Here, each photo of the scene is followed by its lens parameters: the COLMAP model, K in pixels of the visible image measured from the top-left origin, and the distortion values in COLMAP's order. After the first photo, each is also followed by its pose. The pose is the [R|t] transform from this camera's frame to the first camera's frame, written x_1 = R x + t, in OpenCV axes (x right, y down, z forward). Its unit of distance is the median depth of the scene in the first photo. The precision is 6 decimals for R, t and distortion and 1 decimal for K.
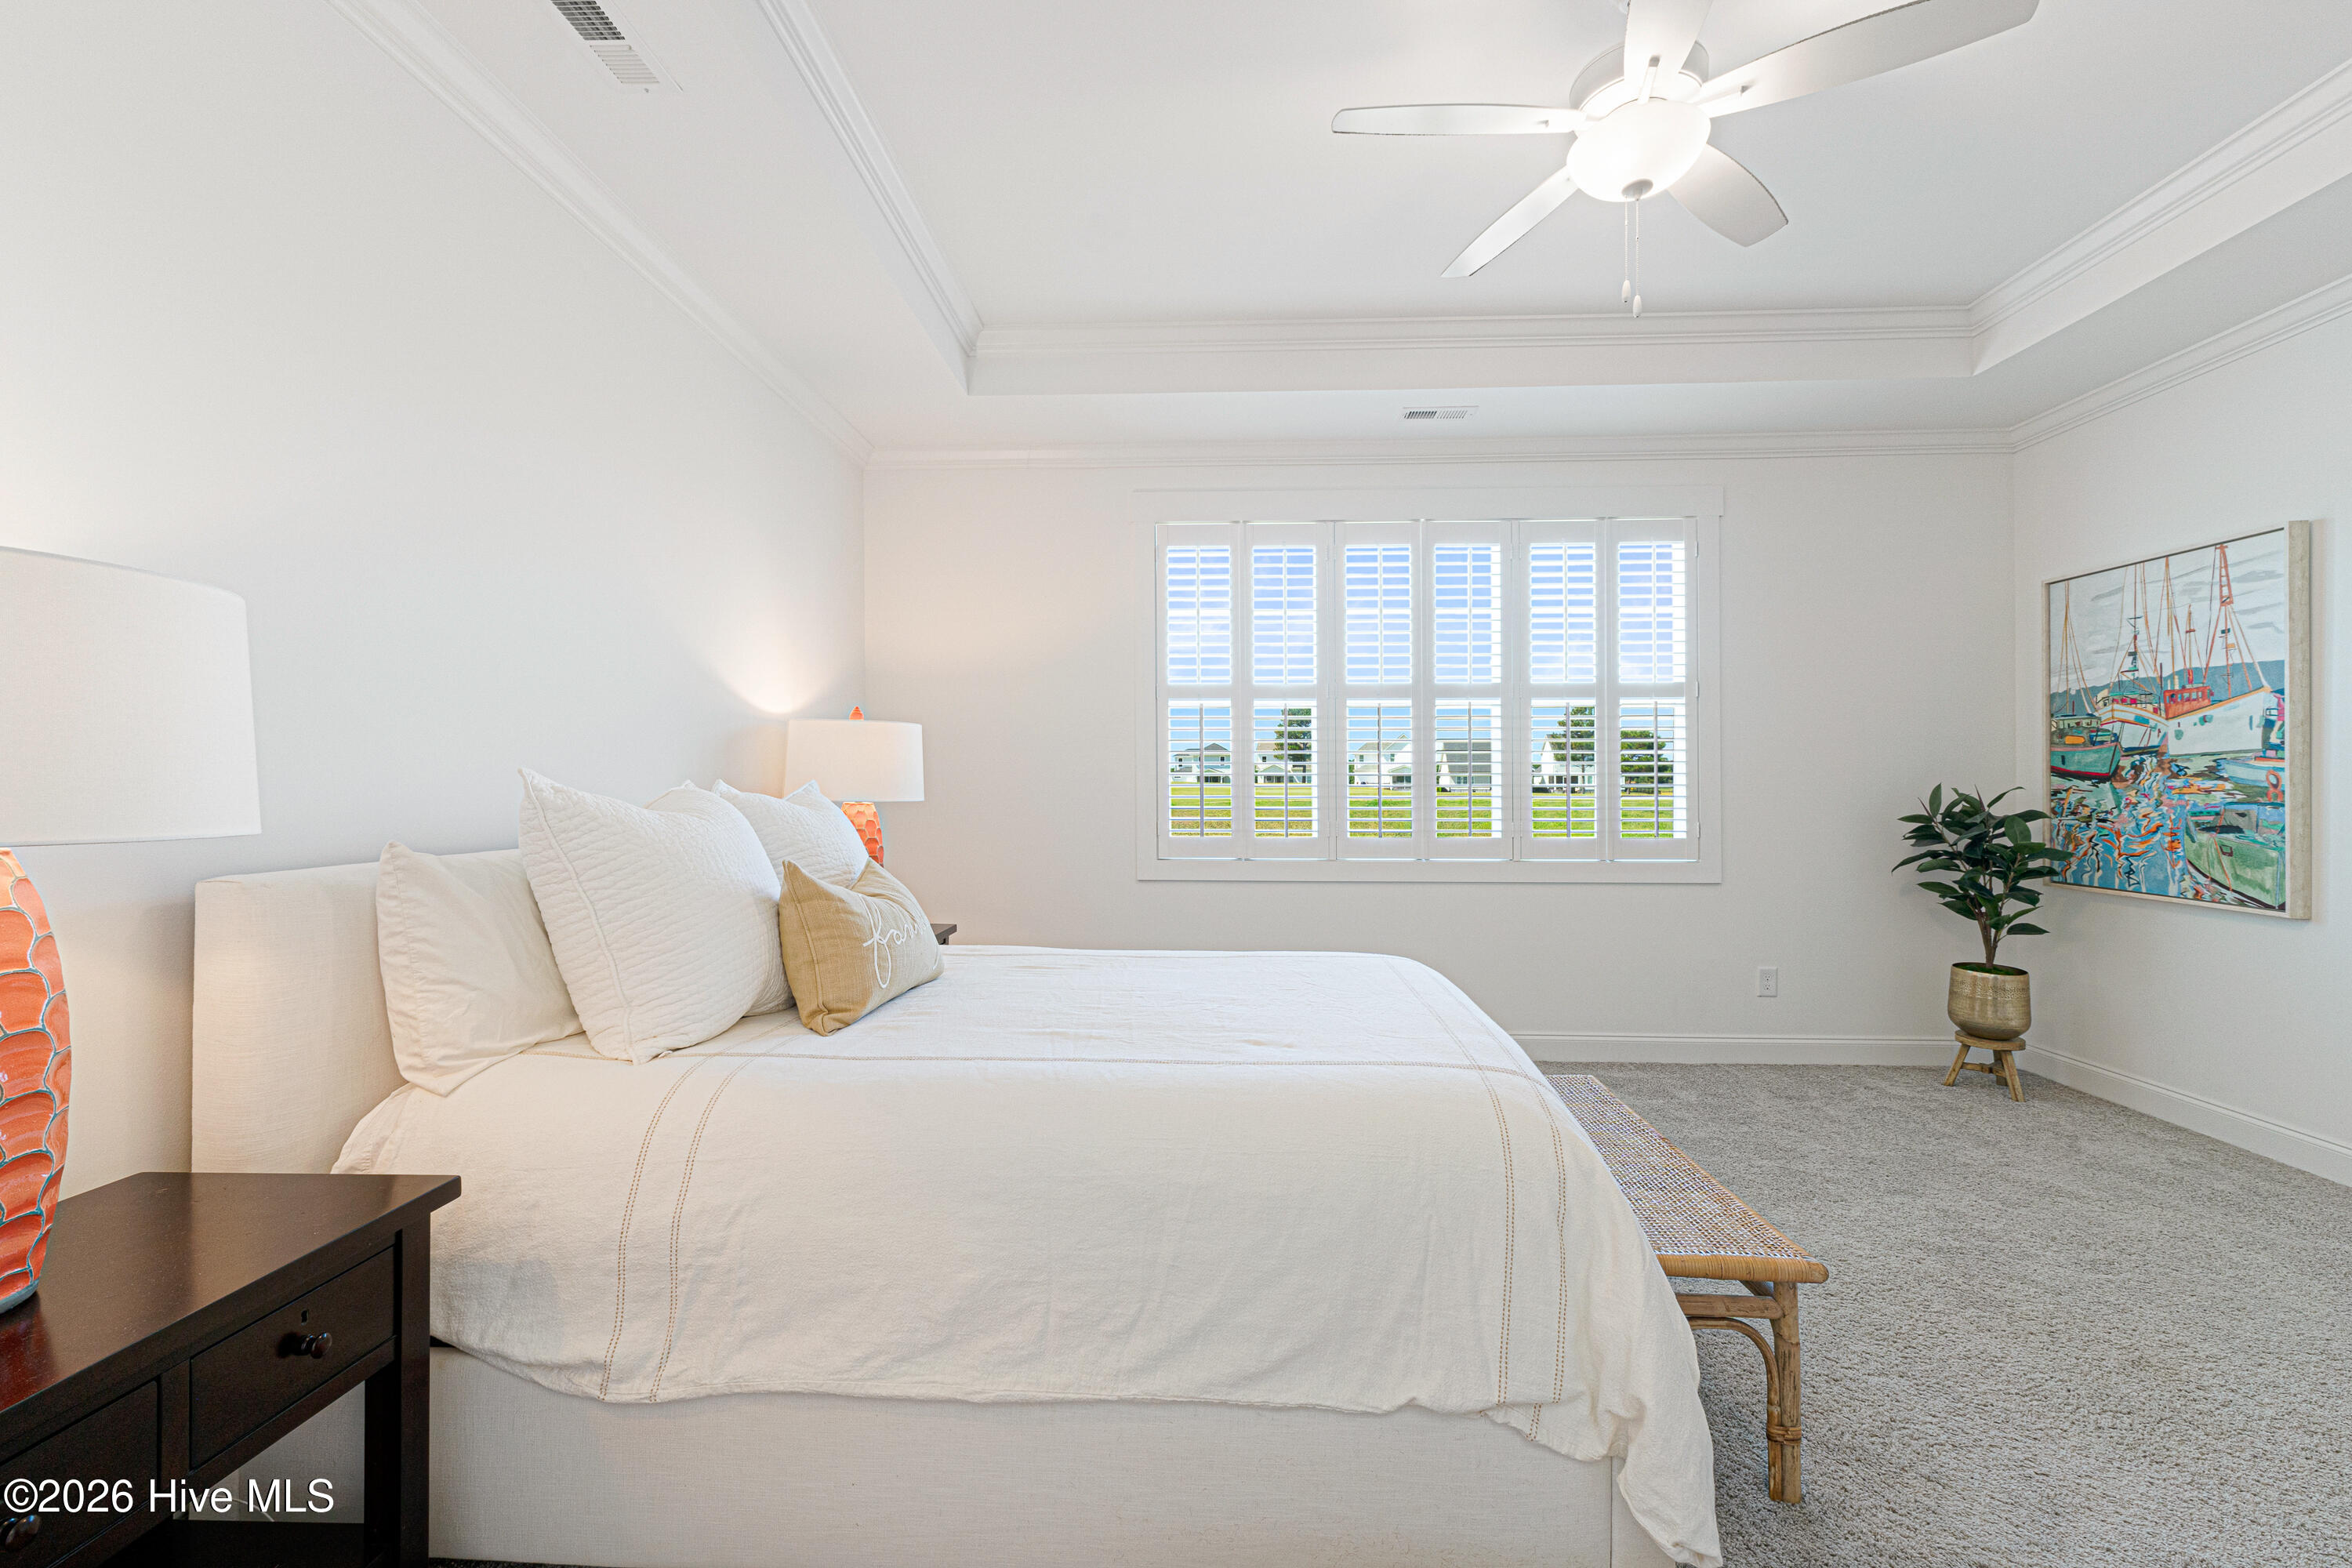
lens RADIAL K [[987.6, 0, 1175.2], [0, 987.6, 773.6], [0, 0, 1]] dist [0.007178, -0.000576]
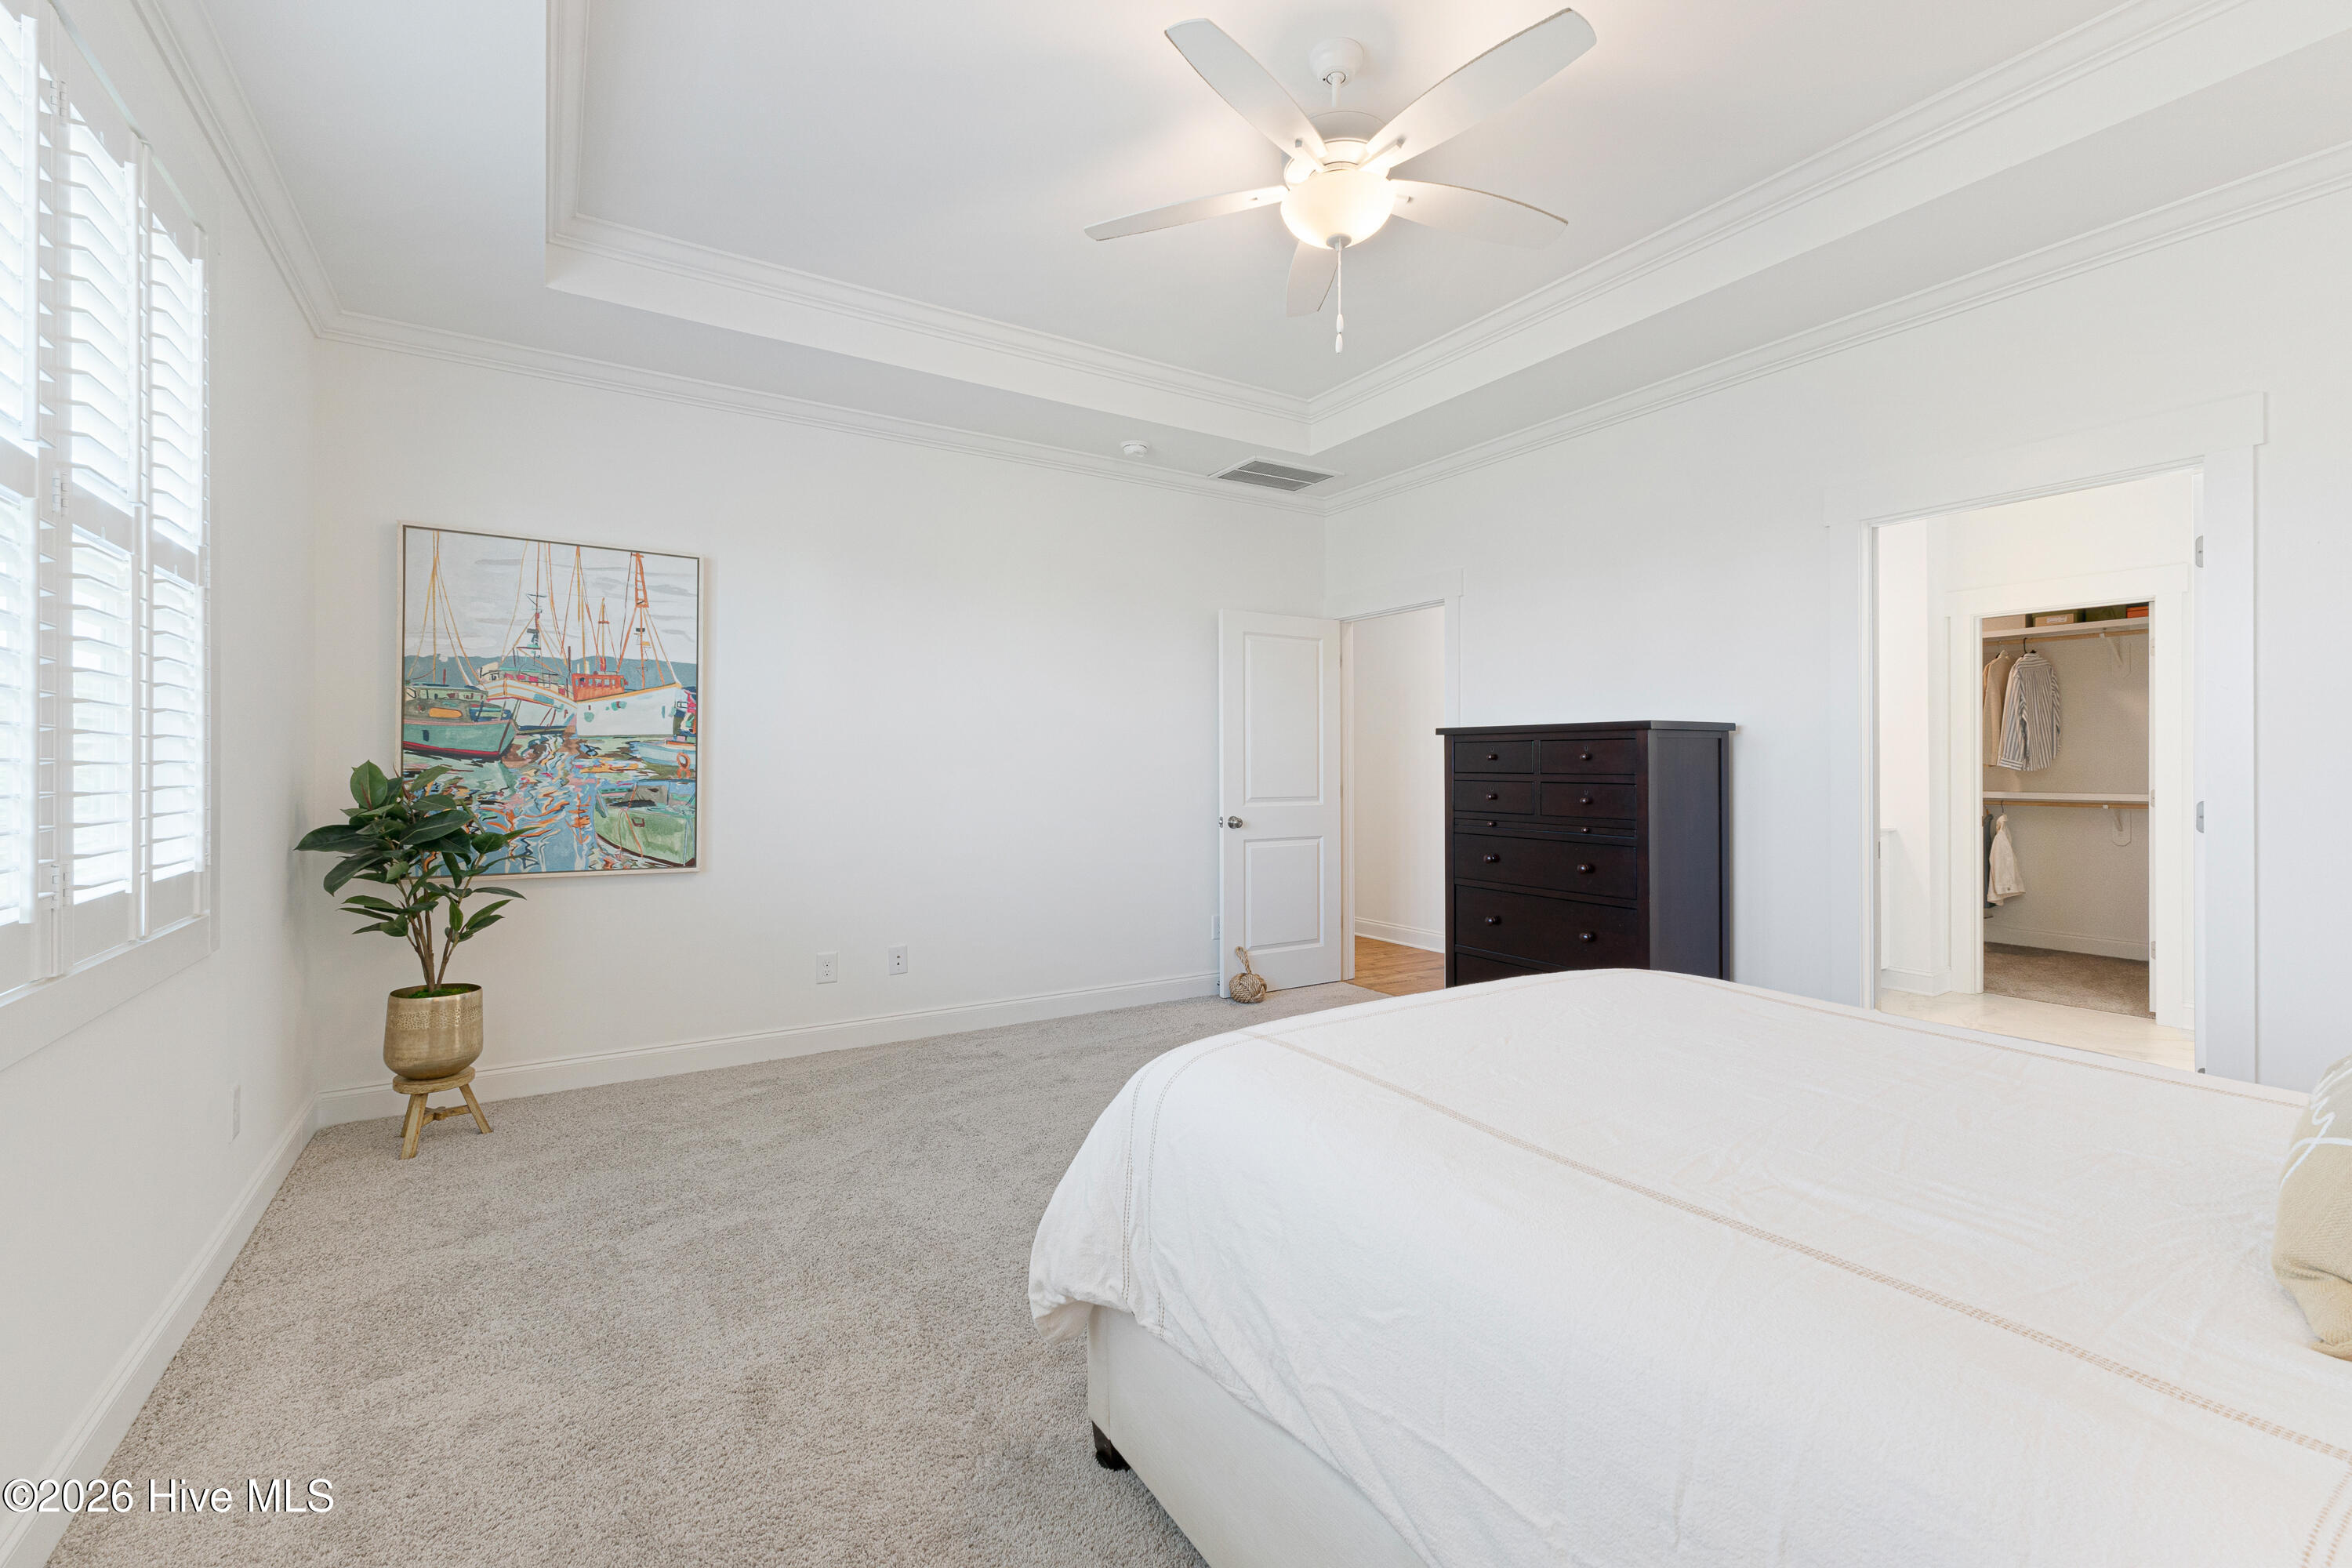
lens RADIAL K [[987.6, 0, 1175.2], [0, 987.6, 773.6], [0, 0, 1]] dist [0.007178, -0.000576]
pose [[-0.573821, 0.005038, 0.818965, -0.213773], [-0.004852, 0.999943, -0.009552, 0.028098], [-0.818966, -0.009455, -0.573764, 1.087659]]
